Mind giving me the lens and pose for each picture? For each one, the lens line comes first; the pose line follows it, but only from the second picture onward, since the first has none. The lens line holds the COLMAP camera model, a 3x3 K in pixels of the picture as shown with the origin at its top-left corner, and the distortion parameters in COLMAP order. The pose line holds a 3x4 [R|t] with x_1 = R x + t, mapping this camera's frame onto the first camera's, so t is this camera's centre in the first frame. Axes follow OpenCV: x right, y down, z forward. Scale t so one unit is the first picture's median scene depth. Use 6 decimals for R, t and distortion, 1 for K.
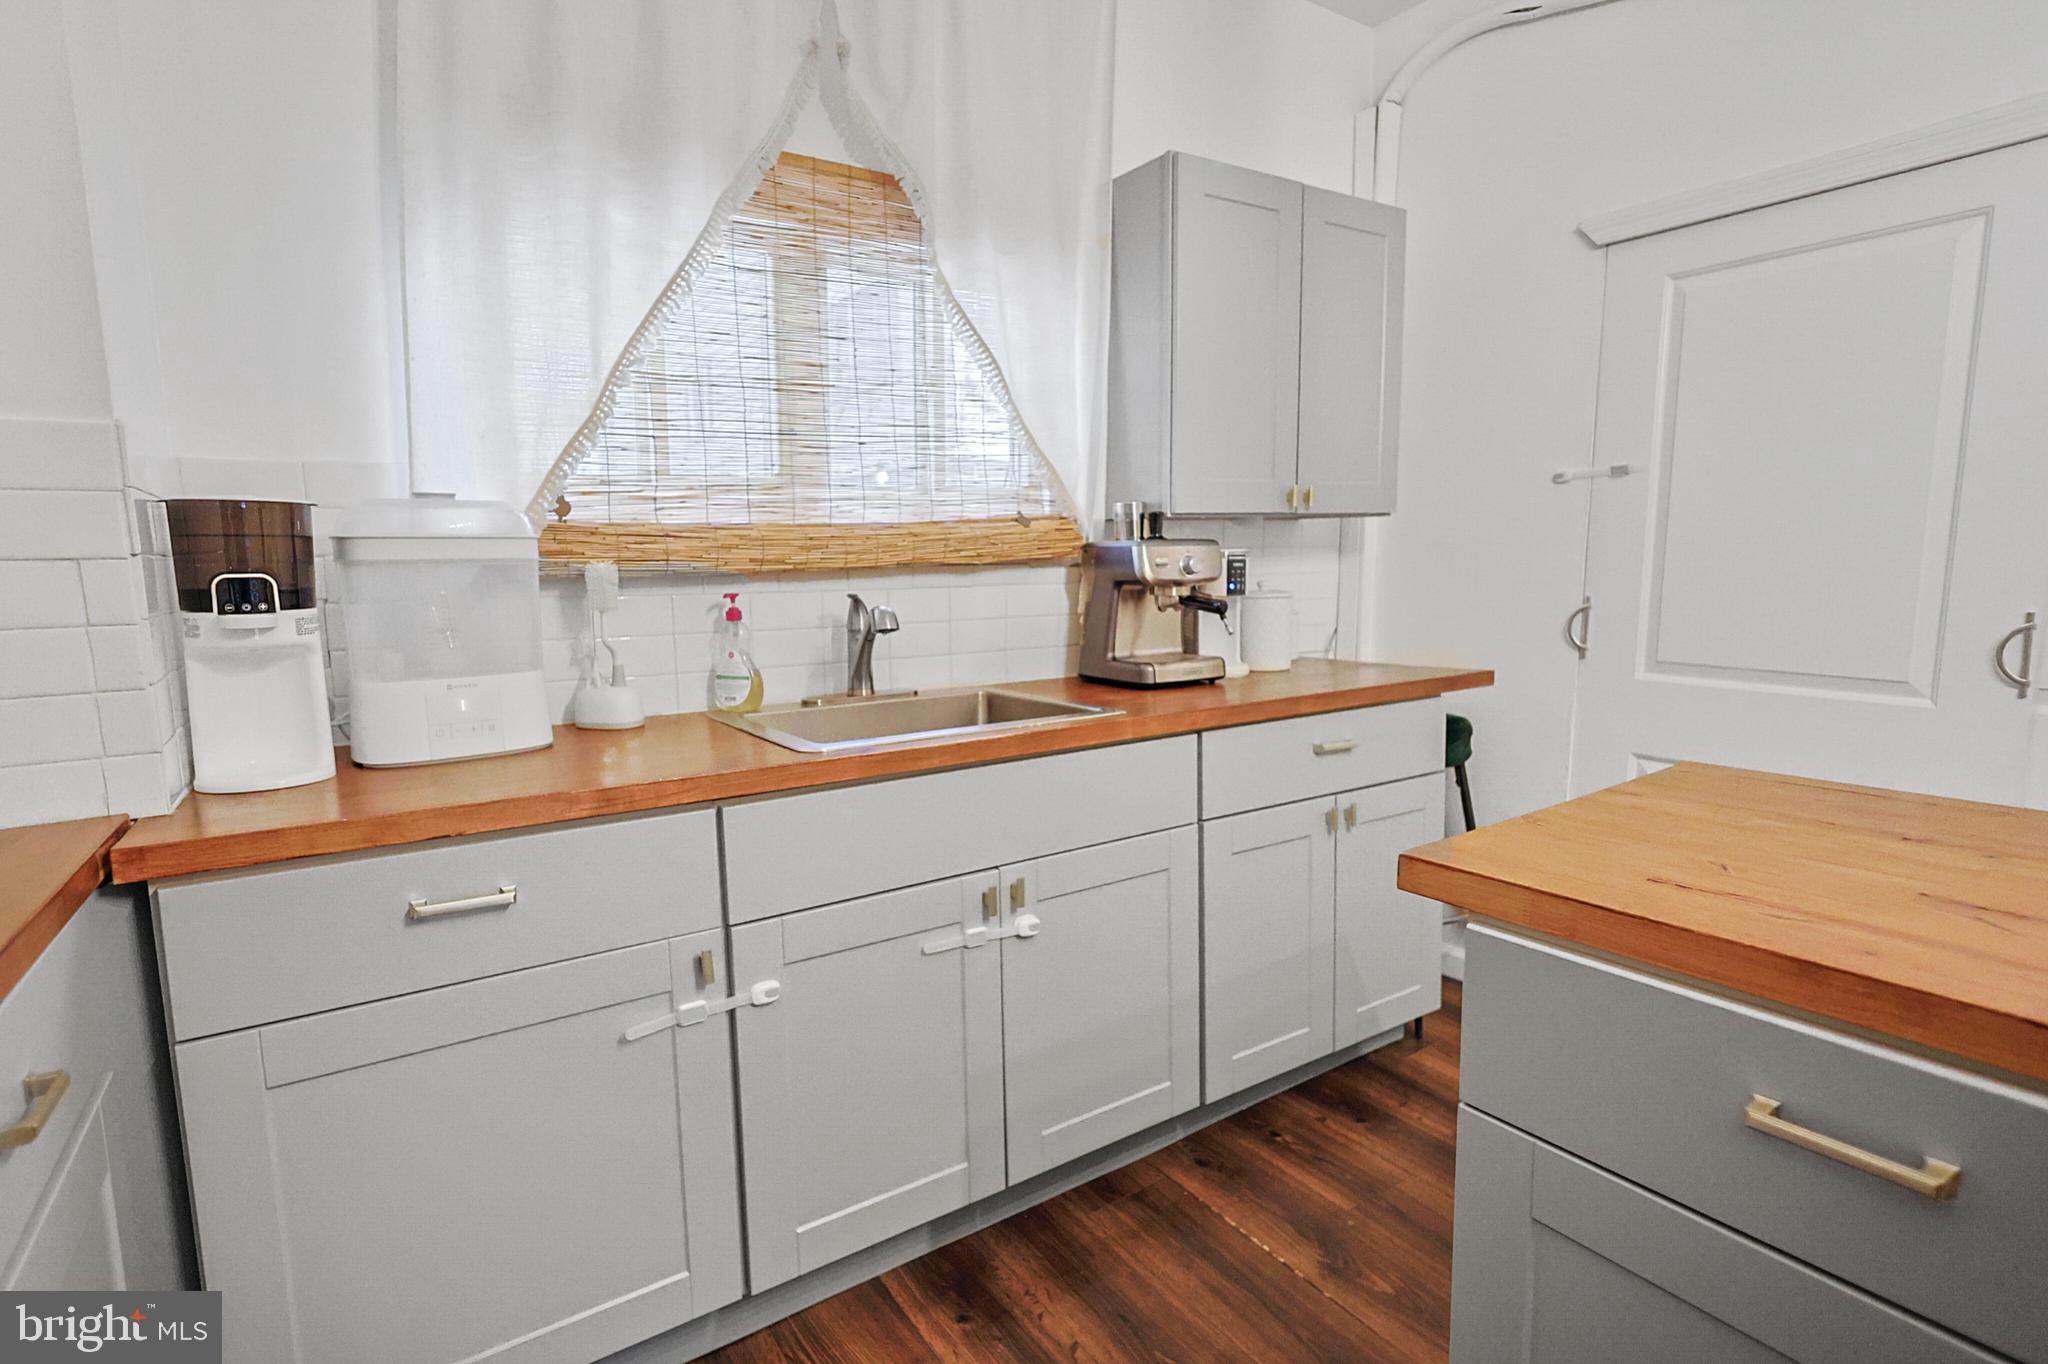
lens RADIAL K [[994.6, 0, 1020.0], [0, 994.6, 687.5], [0, 0, 1]] dist [-0.003288, -0.000500]
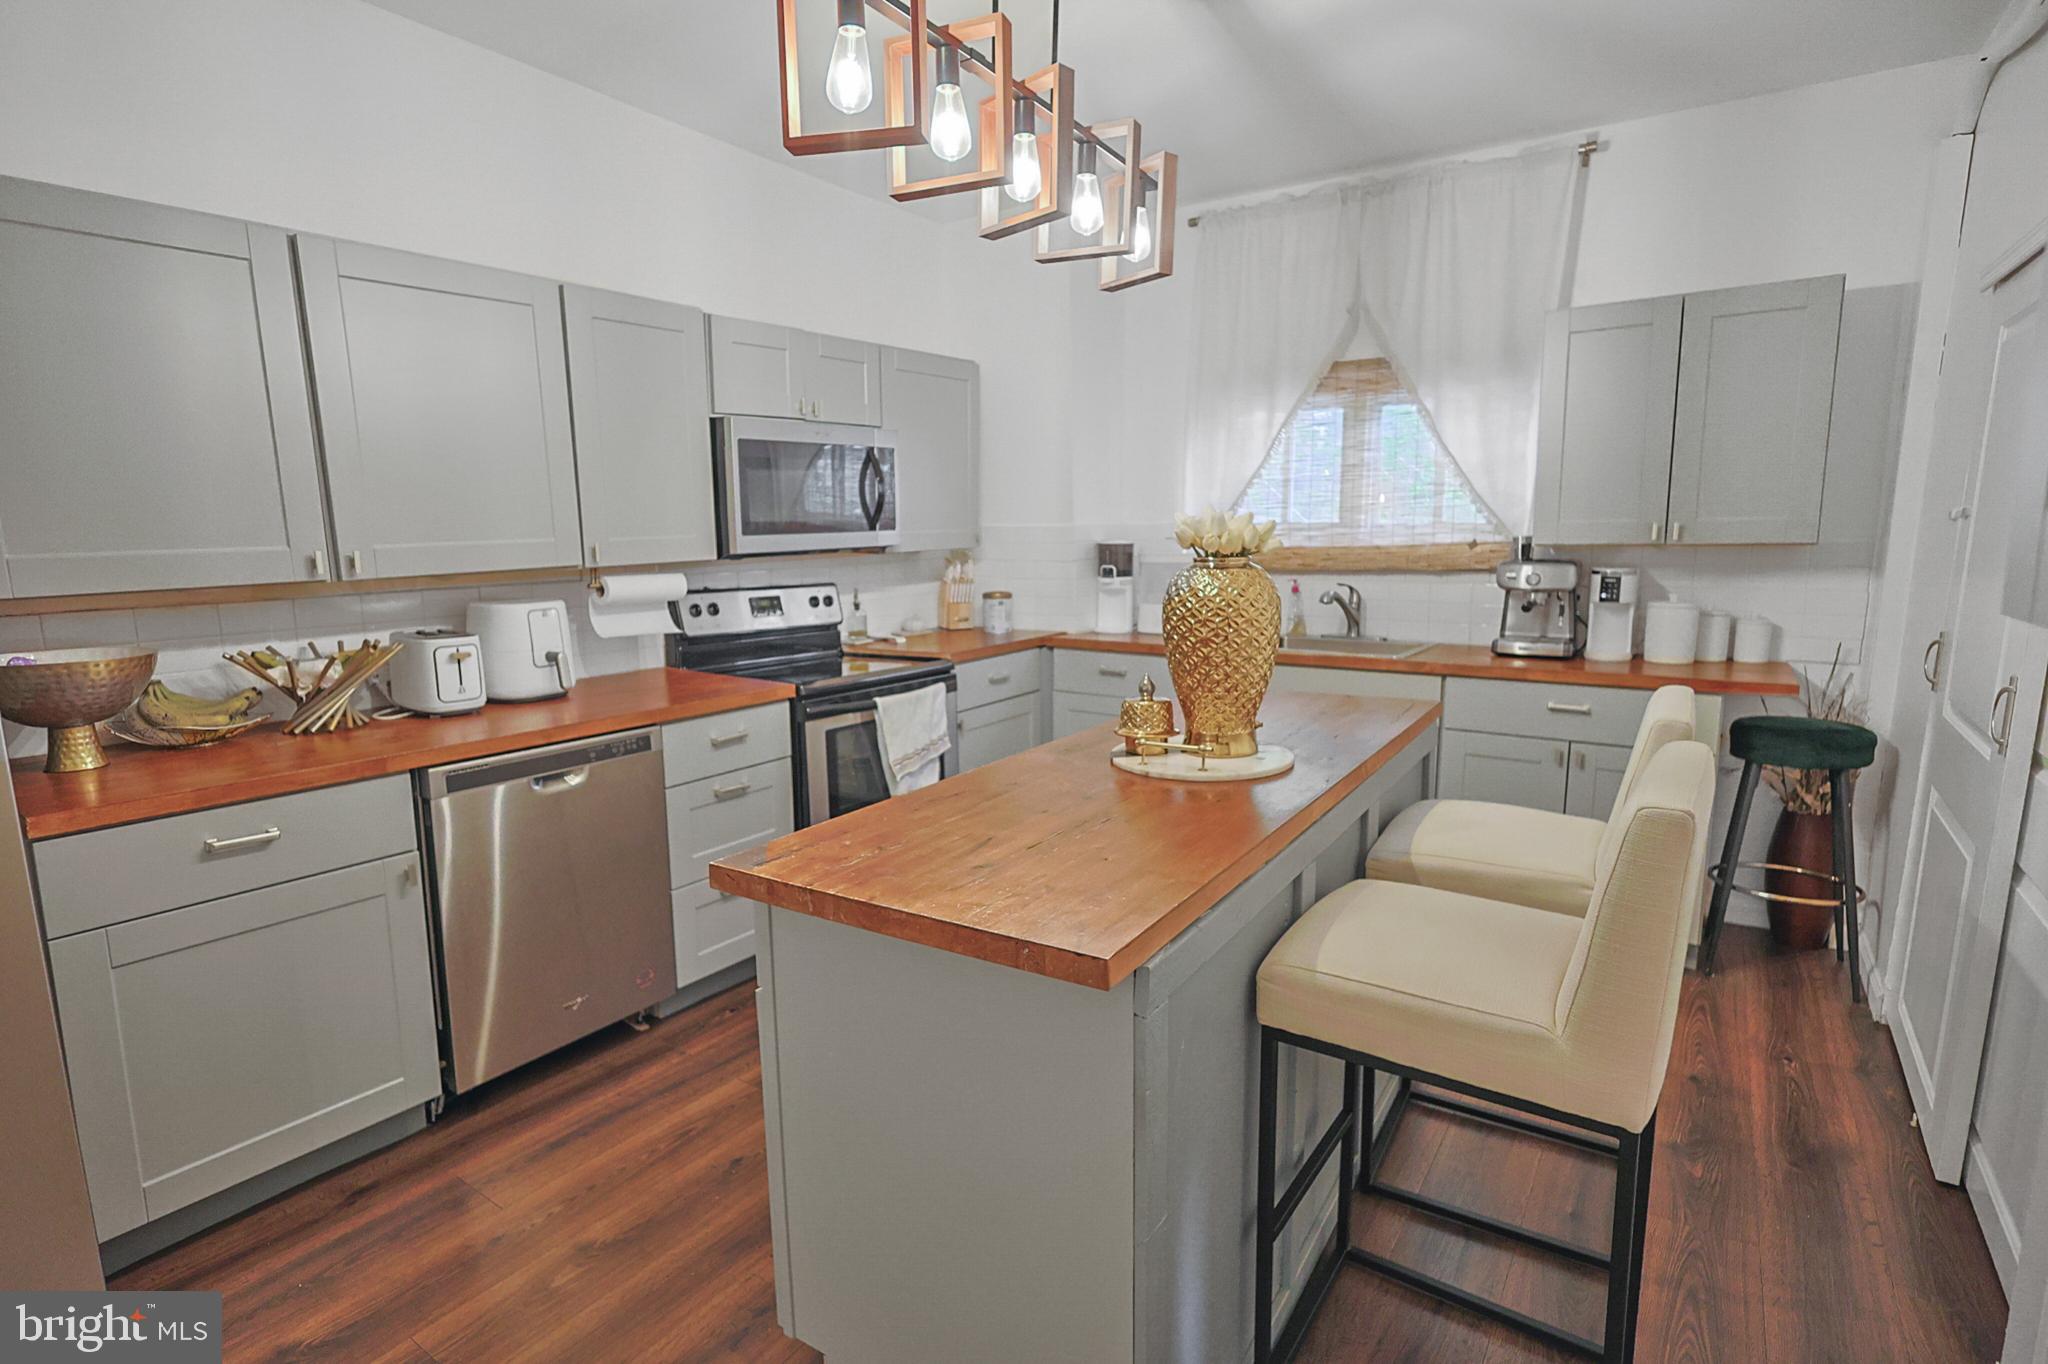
lens RADIAL K [[994.6, 0, 1020.0], [0, 994.6, 687.5], [0, 0, 1]] dist [-0.003288, -0.000500]
pose [[0.384068, 0.161853, -0.909008, 1.566570], [-0.115835, 0.985183, 0.126475, -0.074011], [0.916010, 0.056720, 0.397126, -0.389640]]
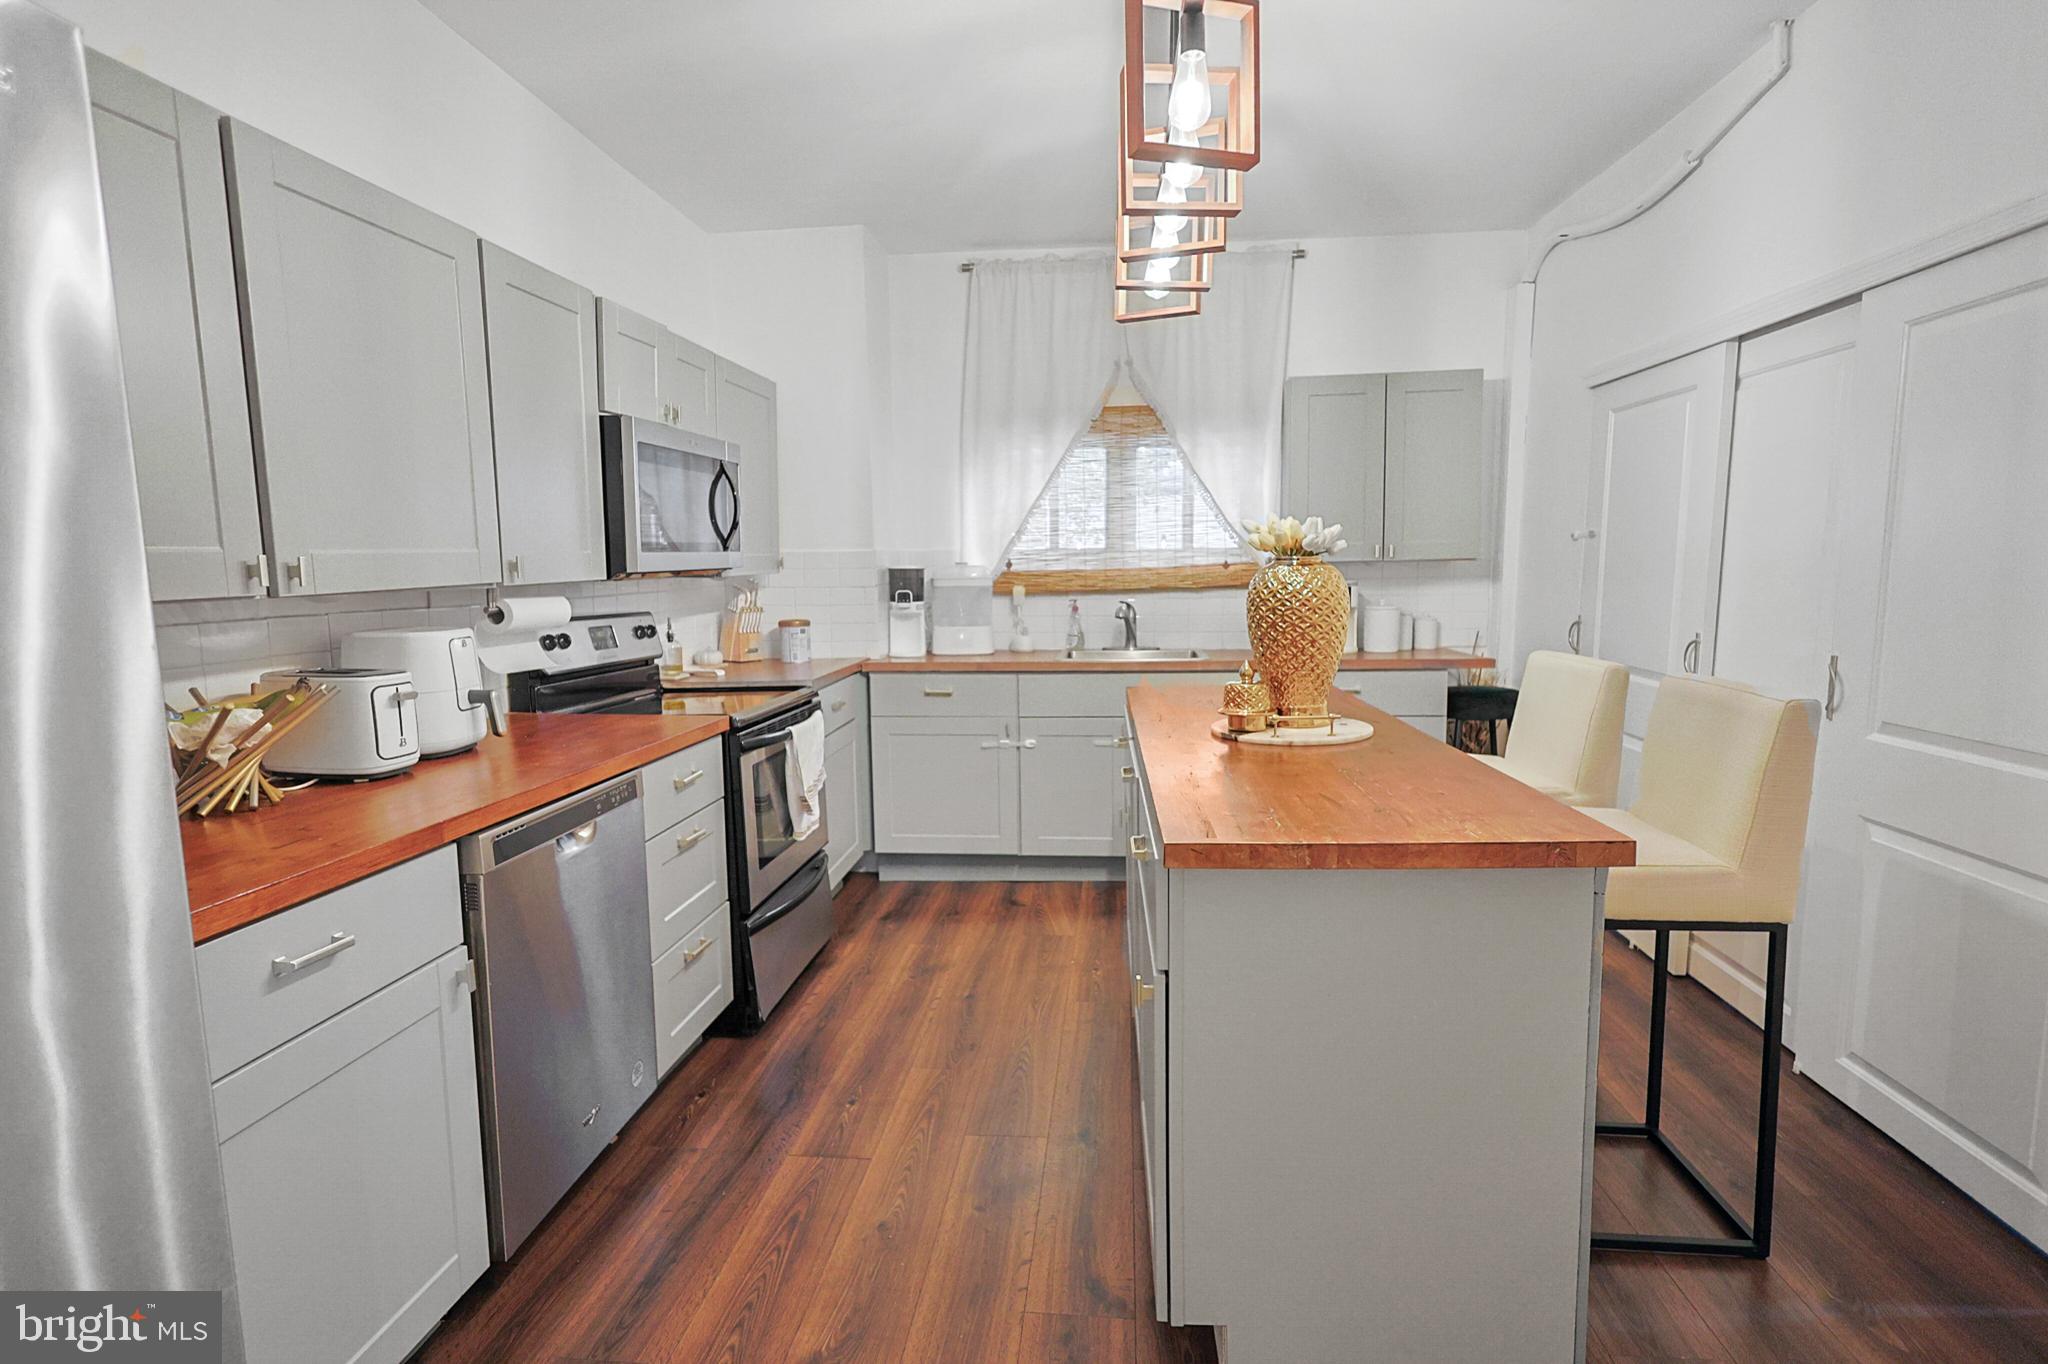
lens RADIAL K [[994.6, 0, 1020.0], [0, 994.6, 687.5], [0, 0, 1]] dist [-0.003288, -0.000500]
pose [[0.777321, 0.082063, -0.623729, 1.174313], [-0.079898, 0.996305, 0.031509, 0.051673], [0.624010, 0.025342, 0.781005, -0.971781]]
